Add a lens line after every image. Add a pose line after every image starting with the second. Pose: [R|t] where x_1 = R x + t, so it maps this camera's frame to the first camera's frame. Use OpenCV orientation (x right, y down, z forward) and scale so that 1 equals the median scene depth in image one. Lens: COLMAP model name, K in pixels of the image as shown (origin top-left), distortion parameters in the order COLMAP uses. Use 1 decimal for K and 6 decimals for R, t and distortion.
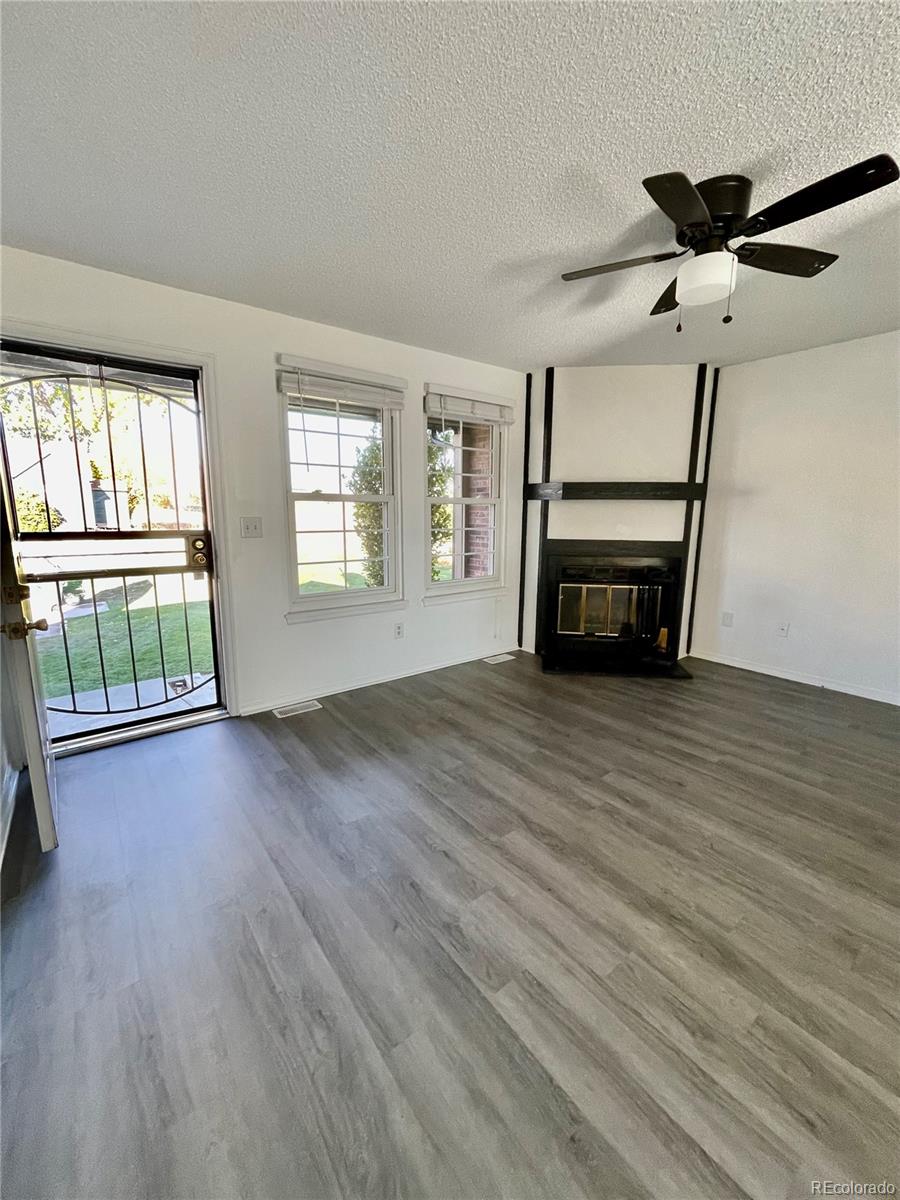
lens RADIAL K [[482.4, 0, 451.4], [0, 482.4, 599.6], [0, 0, 1]] dist [-0.000827, 0.000276]
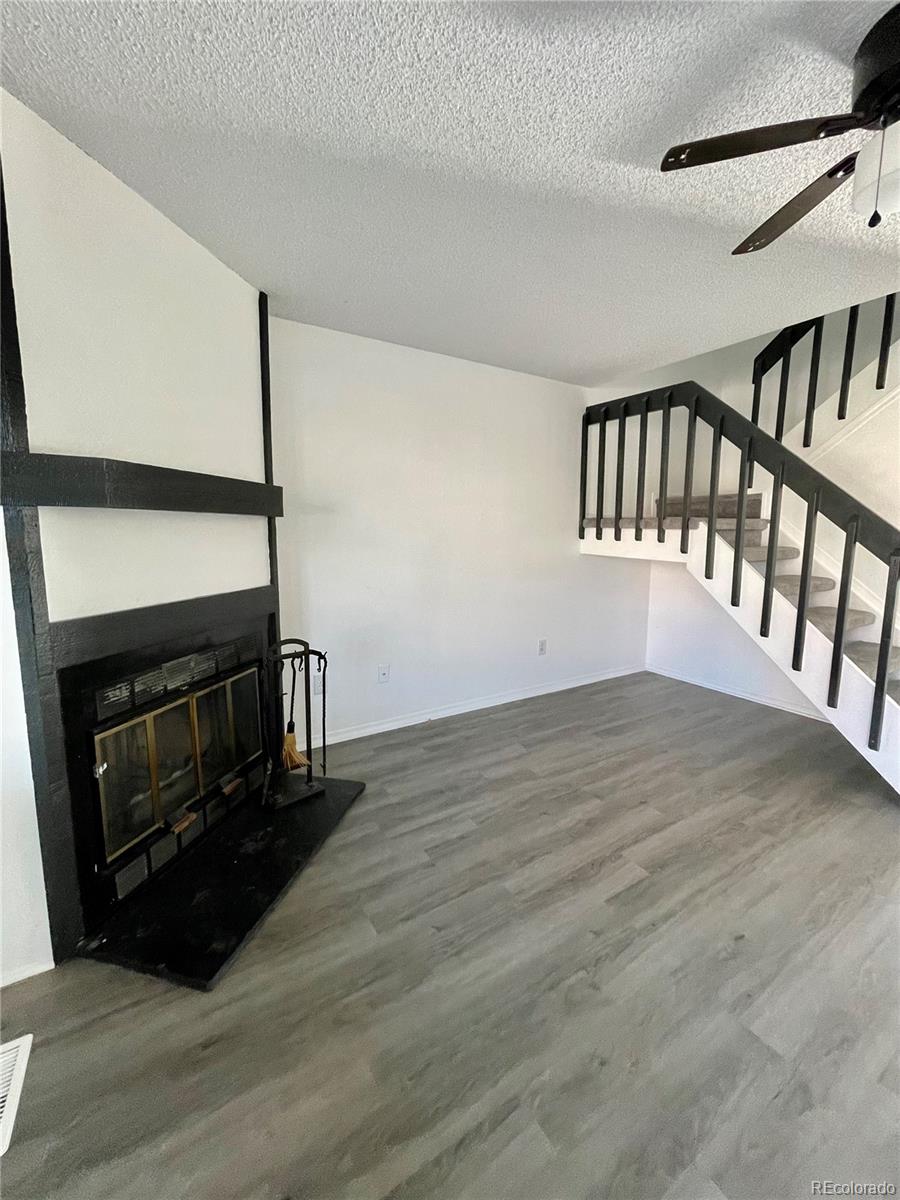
lens RADIAL K [[486.3, 0, 450.8], [0, 486.3, 593.0], [0, 0, 1]] dist [0.000790, 0.000454]
pose [[0.101101, -0.129989, 0.986348, -0.104844], [0.181662, 0.977171, 0.110159, -0.142074], [-0.978150, 0.168045, 0.122407, 0.741928]]
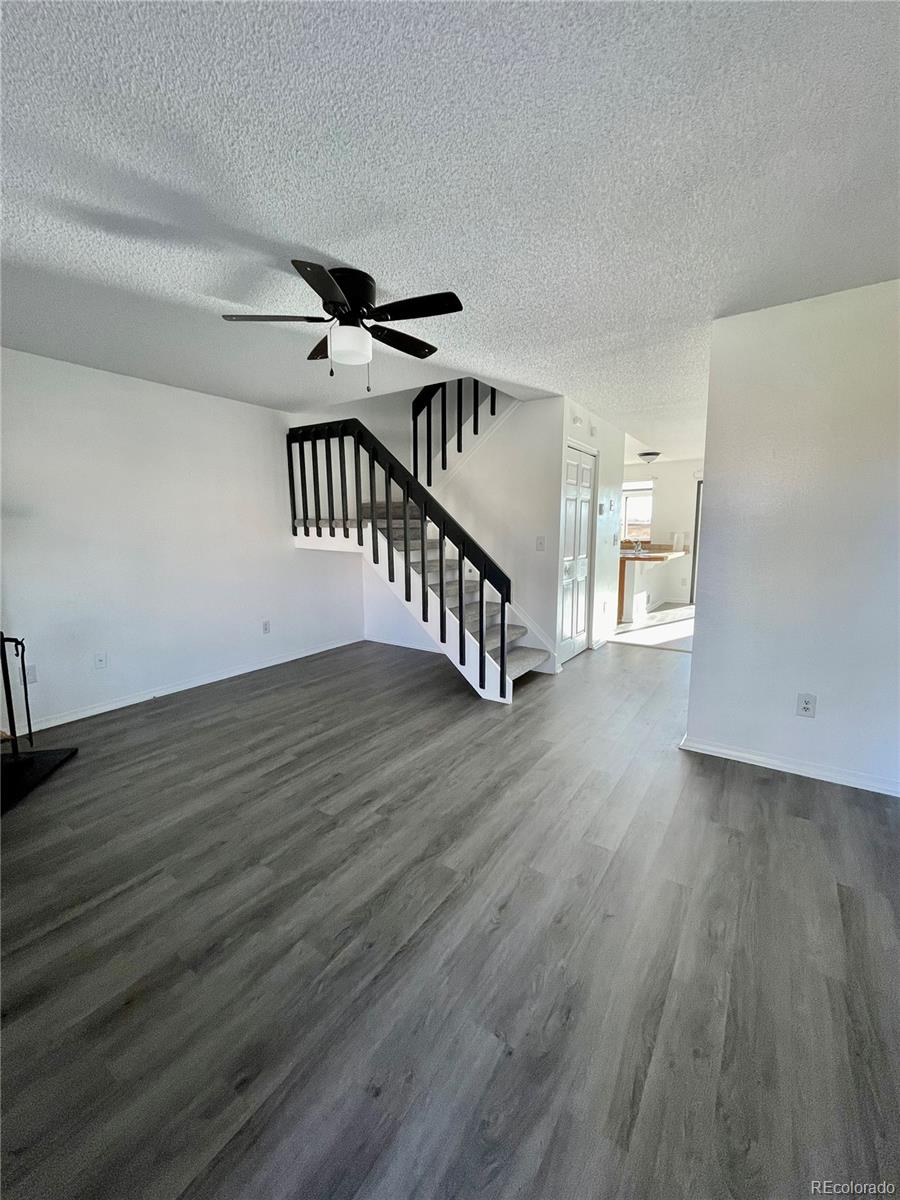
lens RADIAL K [[482.4, 0, 451.4], [0, 482.4, 599.6], [0, 0, 1]] dist [-0.000827, 0.000276]
pose [[-0.309783, -0.144943, 0.939695, -0.367029], [0.180271, 0.961433, 0.207725, -0.118781], [-0.933561, 0.233749, -0.271706, 0.580886]]
